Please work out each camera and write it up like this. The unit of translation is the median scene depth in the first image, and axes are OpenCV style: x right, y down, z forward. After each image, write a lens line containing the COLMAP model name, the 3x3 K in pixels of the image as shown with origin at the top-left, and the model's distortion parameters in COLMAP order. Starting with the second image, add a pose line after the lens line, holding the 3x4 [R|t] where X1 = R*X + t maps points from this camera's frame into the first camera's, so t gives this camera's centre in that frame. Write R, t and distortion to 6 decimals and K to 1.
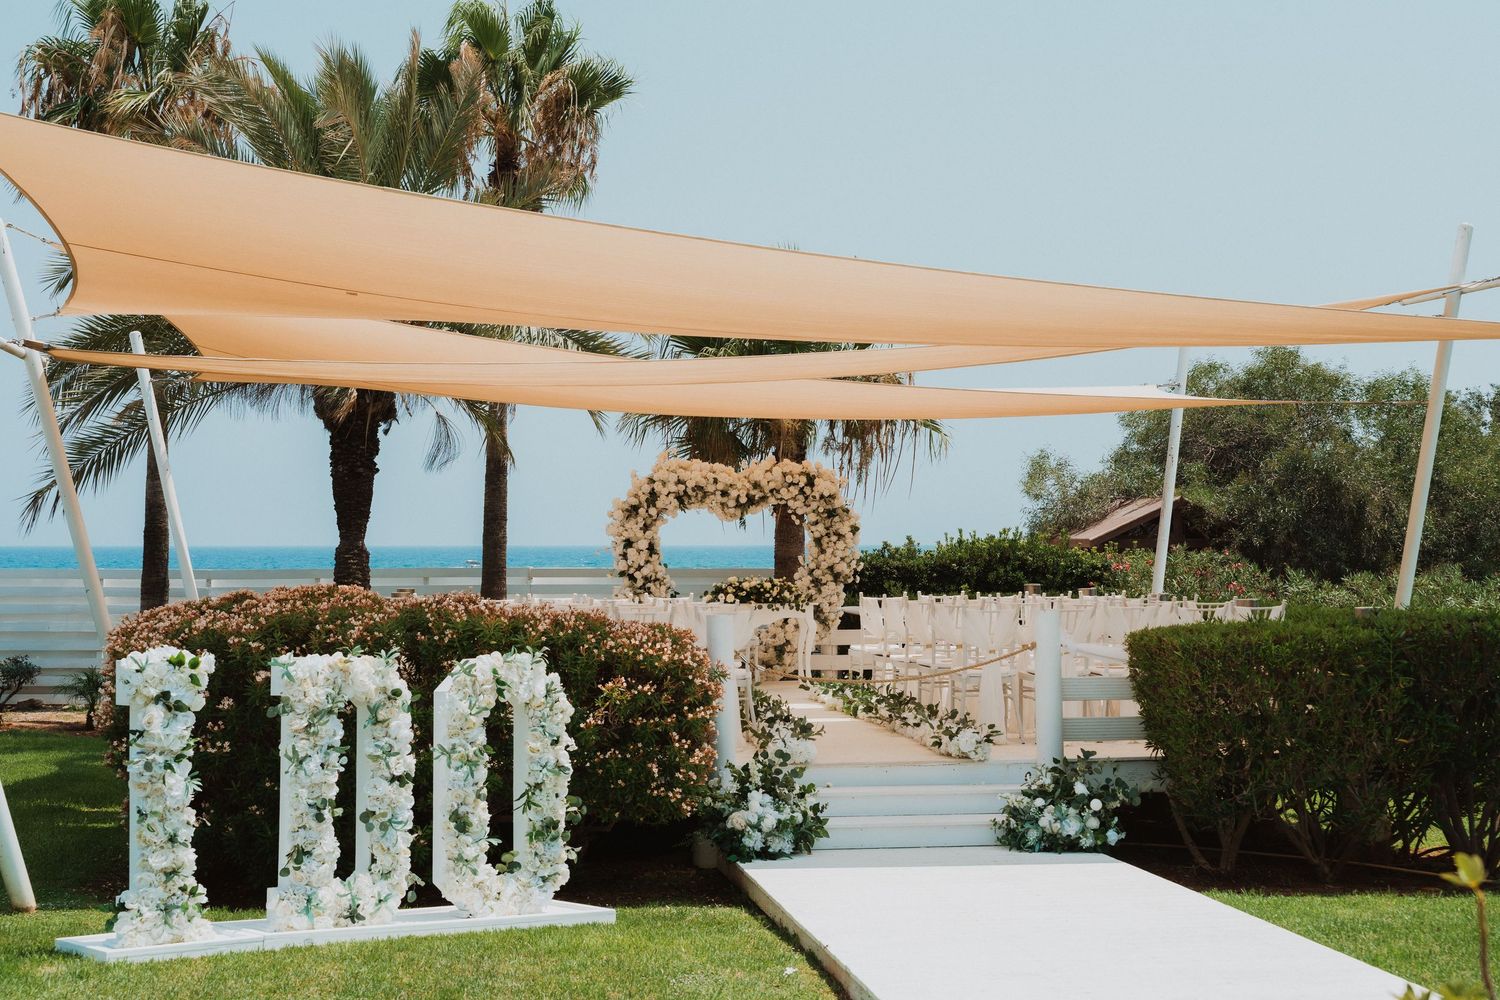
lens RADIAL K [[2178.6, 0, 750.5], [0, 2178.6, 500.1], [0, 0, 1]] dist [-0.001496, 0.000000]
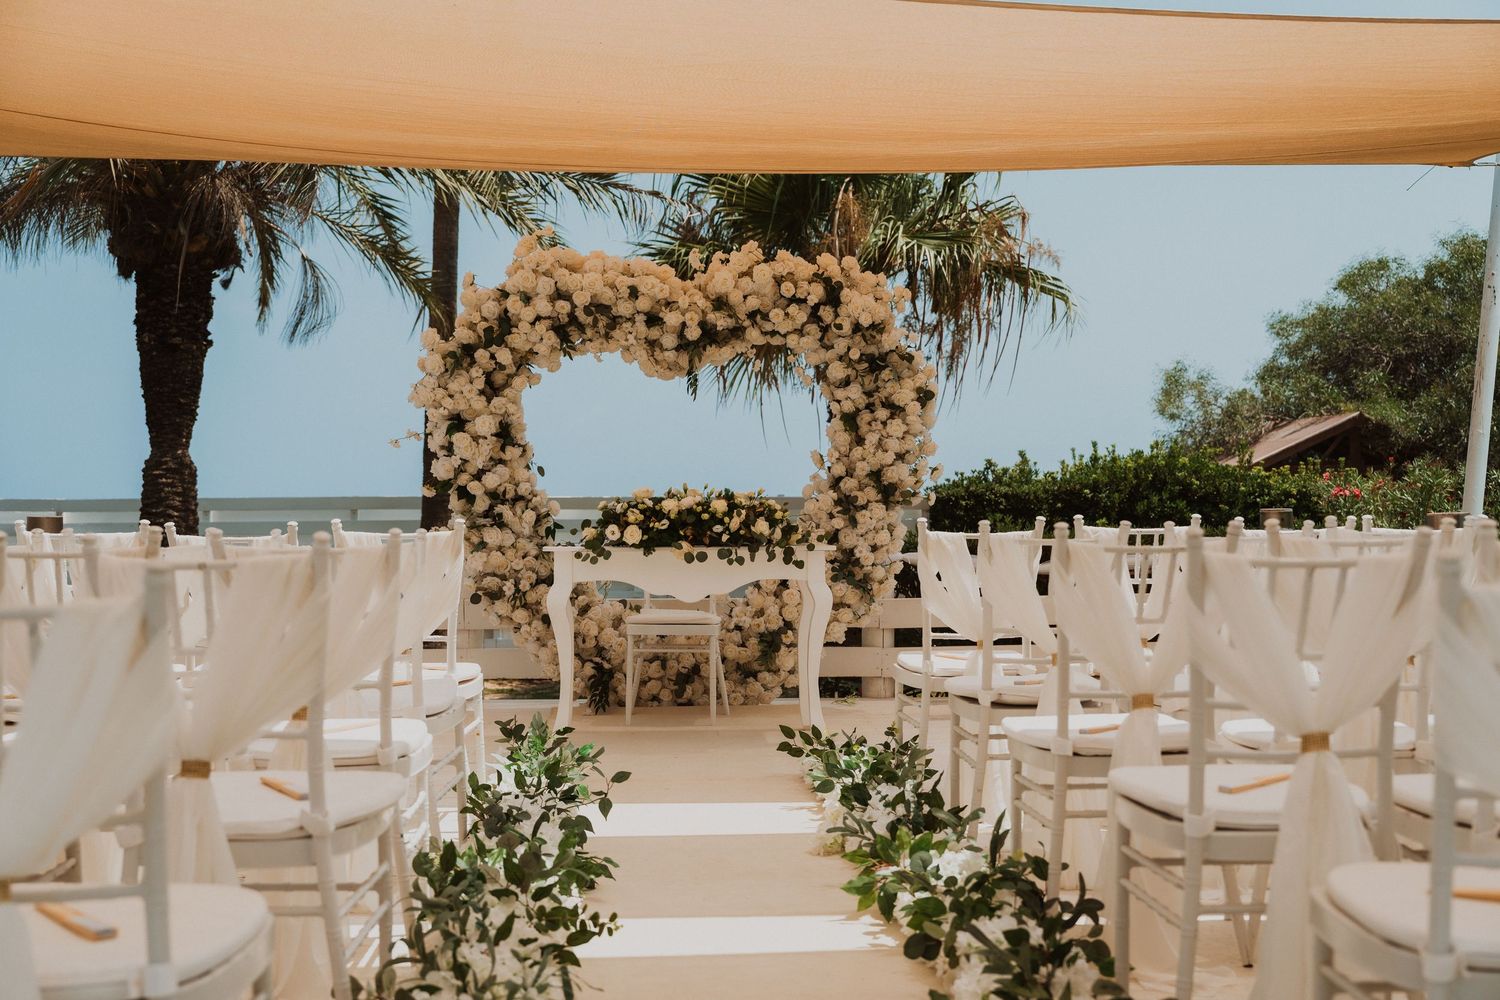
lens RADIAL K [[1821.7, 0, 755.6], [0, 1821.7, 507.1], [0, 0, 1]] dist [-0.012070, 0.000000]
pose [[0.997811, -0.000996, -0.066122, 0.037443], [0.002768, 0.999639, 0.026710, 0.027827], [0.066072, -0.026835, 0.997454, 0.596491]]
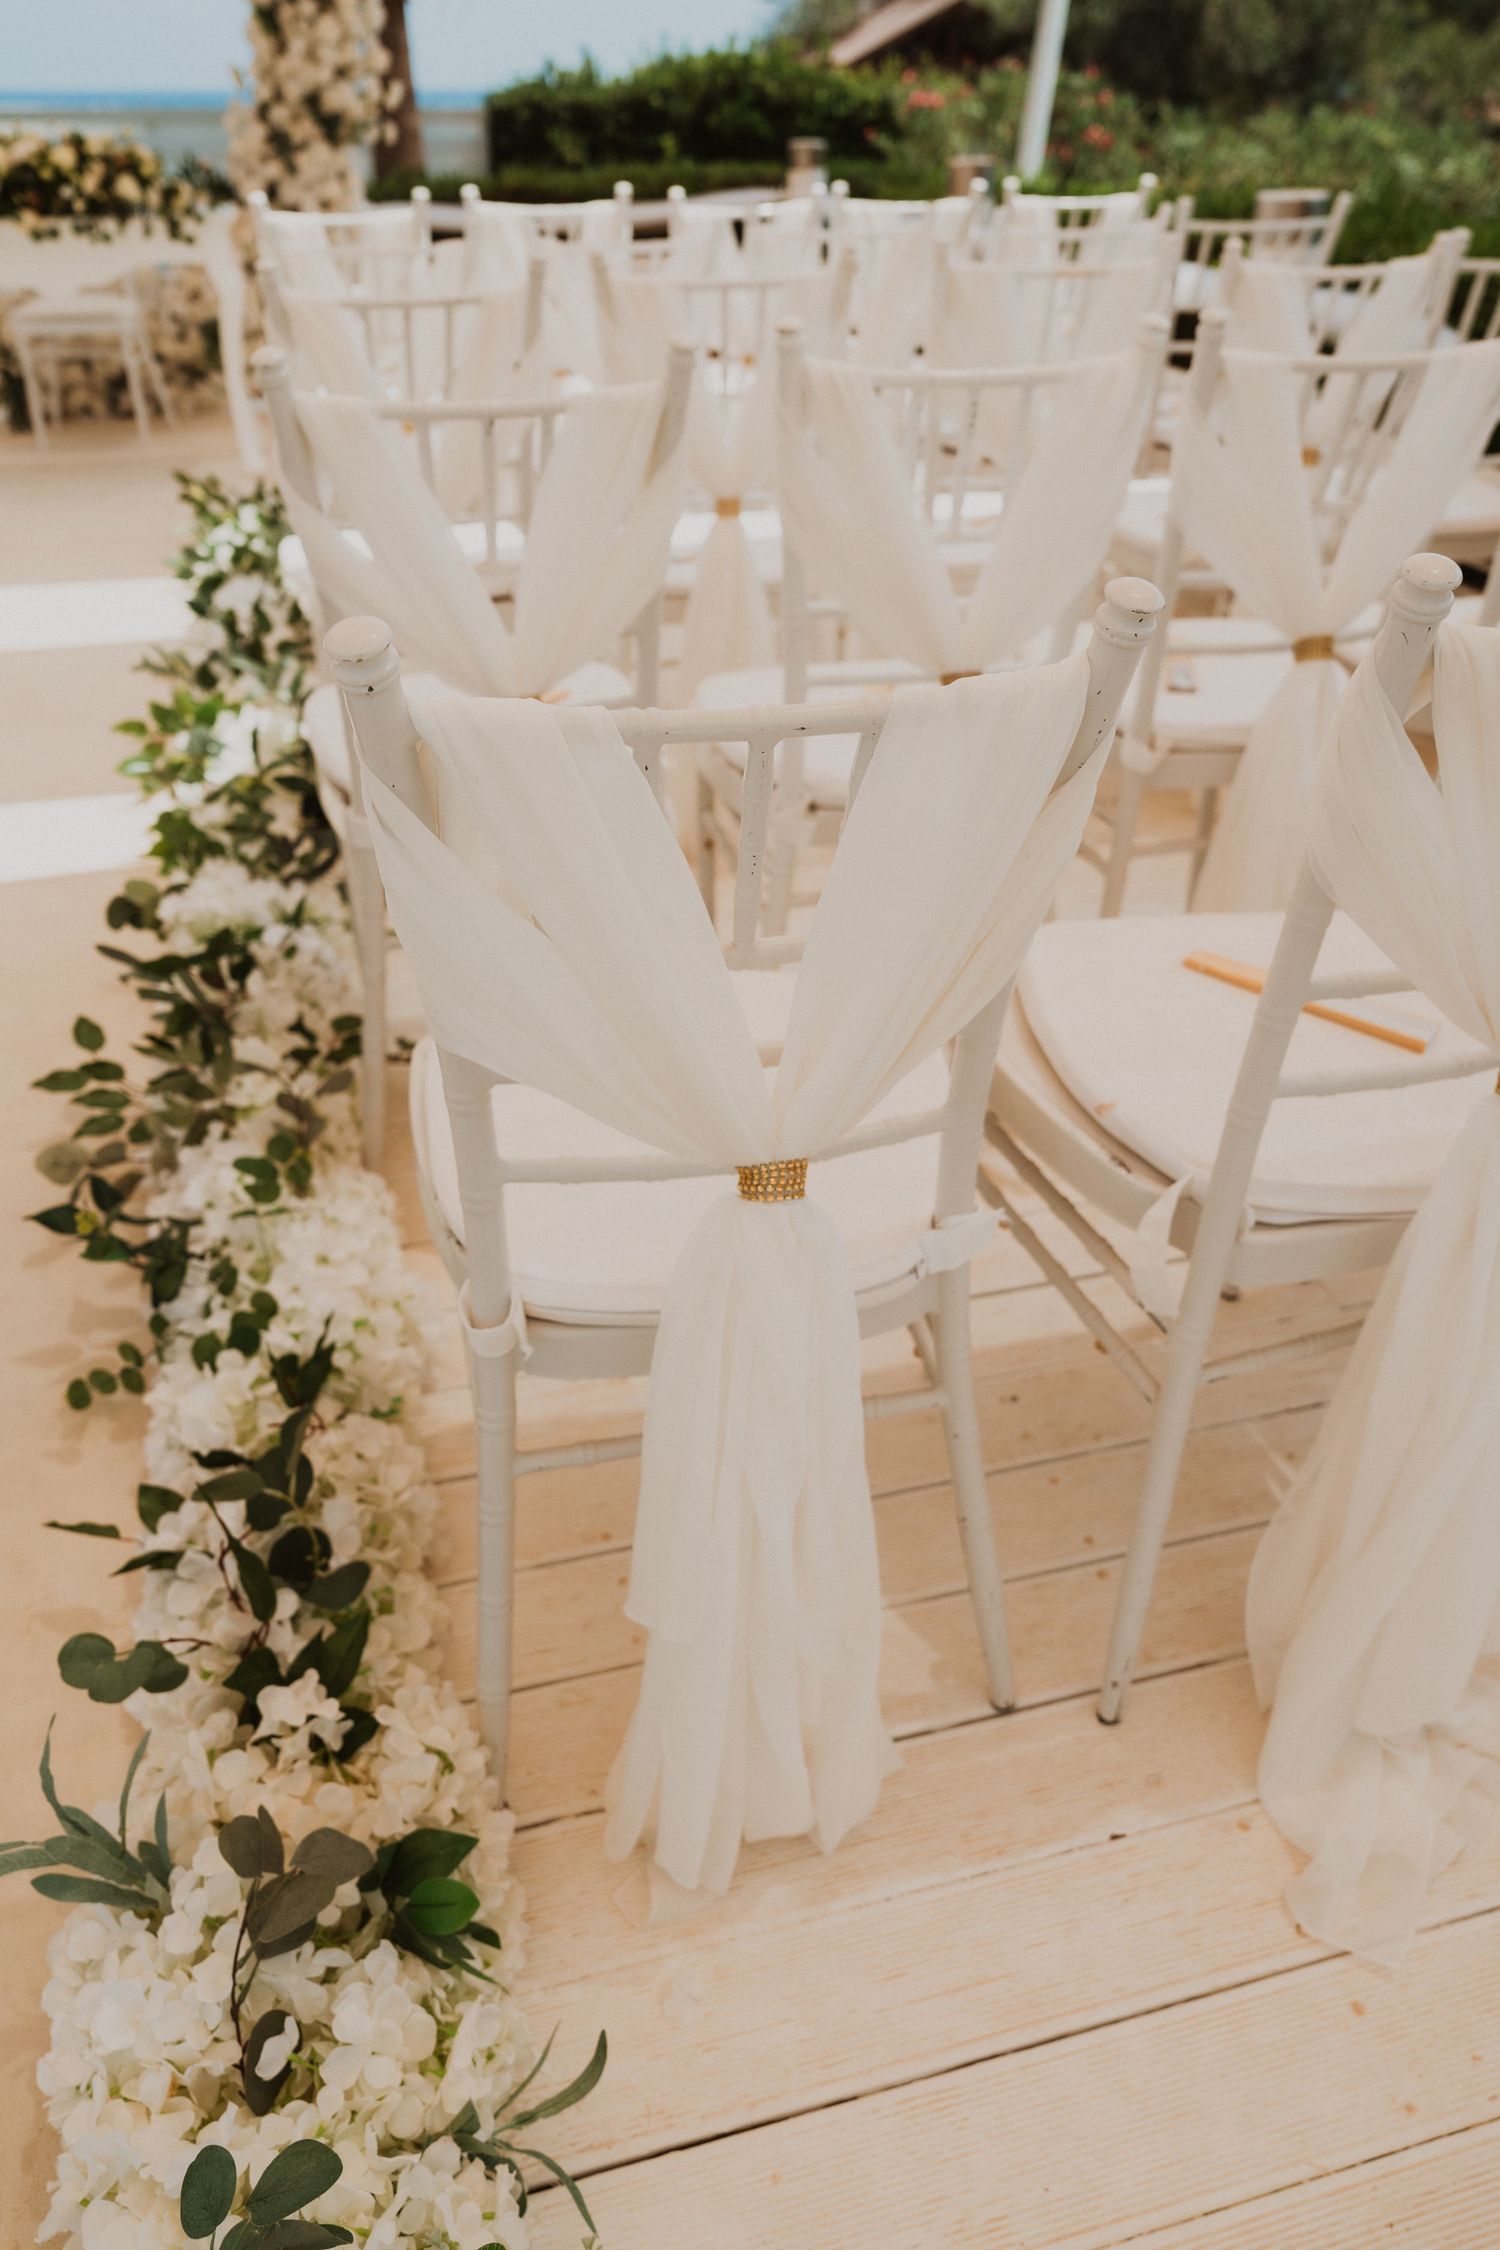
lens RADIAL K [[1566.1, 0, 741.3], [0, 1566.1, 1115.7], [0, 0, 1]] dist [-0.003632, 0.000252]
pose [[0.992045, -0.071022, 0.103937, 0.072414], [-0.000220, 0.824670, 0.565614, 0.023138], [-0.125885, -0.561138, 0.818094, 0.663864]]
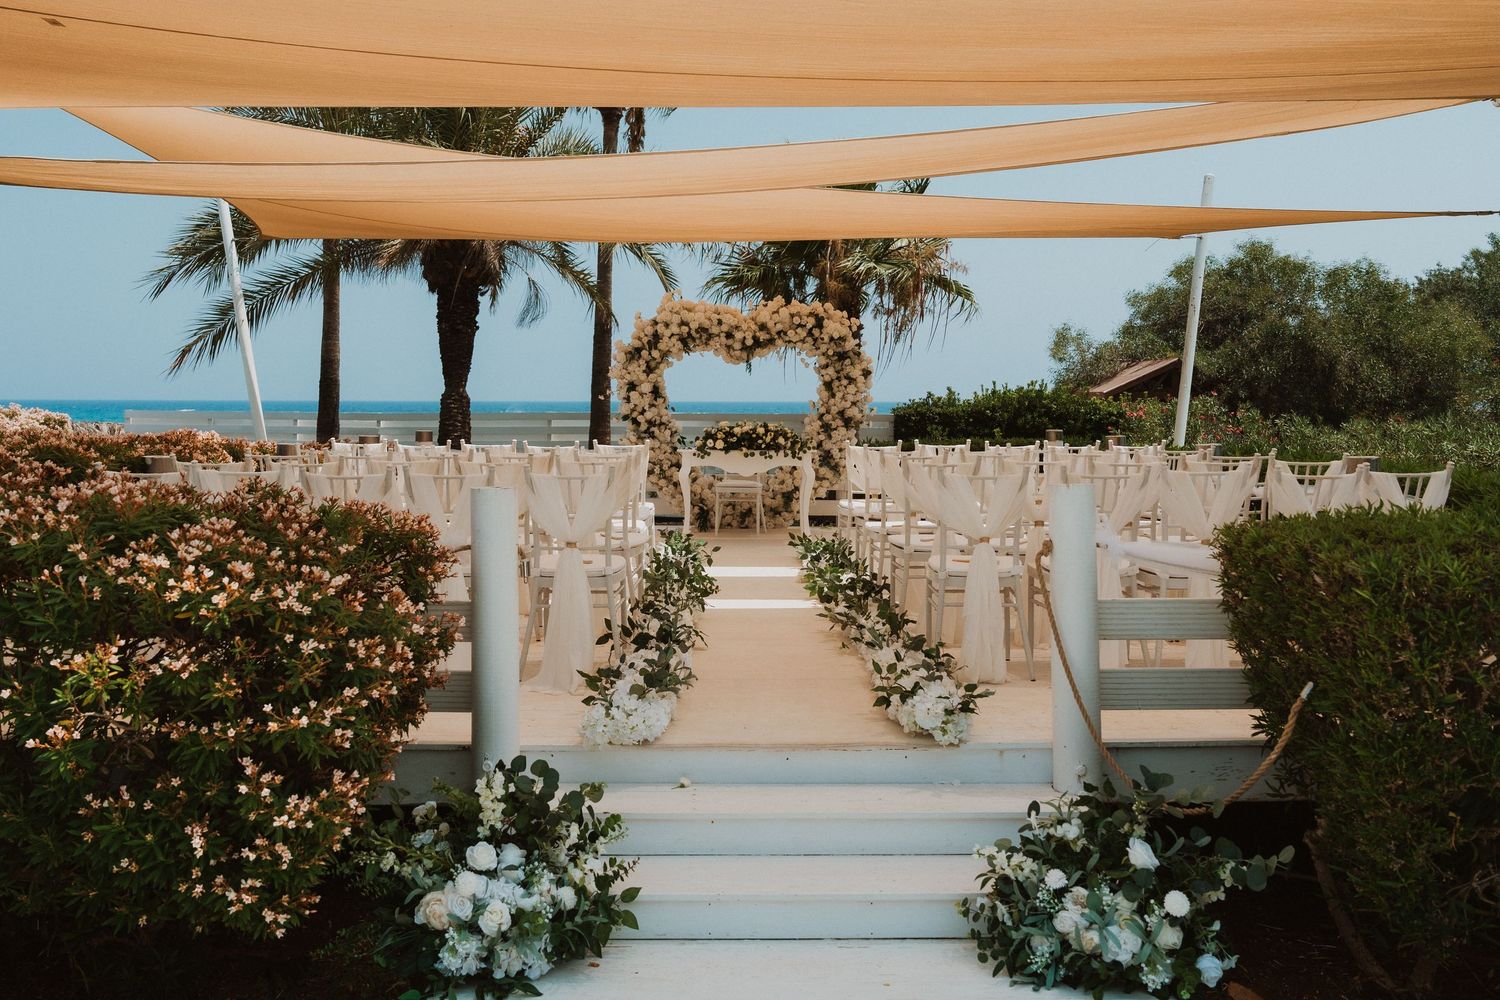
lens RADIAL K [[1303.1, 0, 703.2], [0, 1303.1, 388.3], [0, 0, 1]] dist [-0.032449, 0.030599]
pose [[0.990428, 0.001481, -0.138019, 0.056691], [0.000019, 0.999941, 0.010862, 0.014194], [0.138027, -0.010761, 0.990370, 0.422357]]
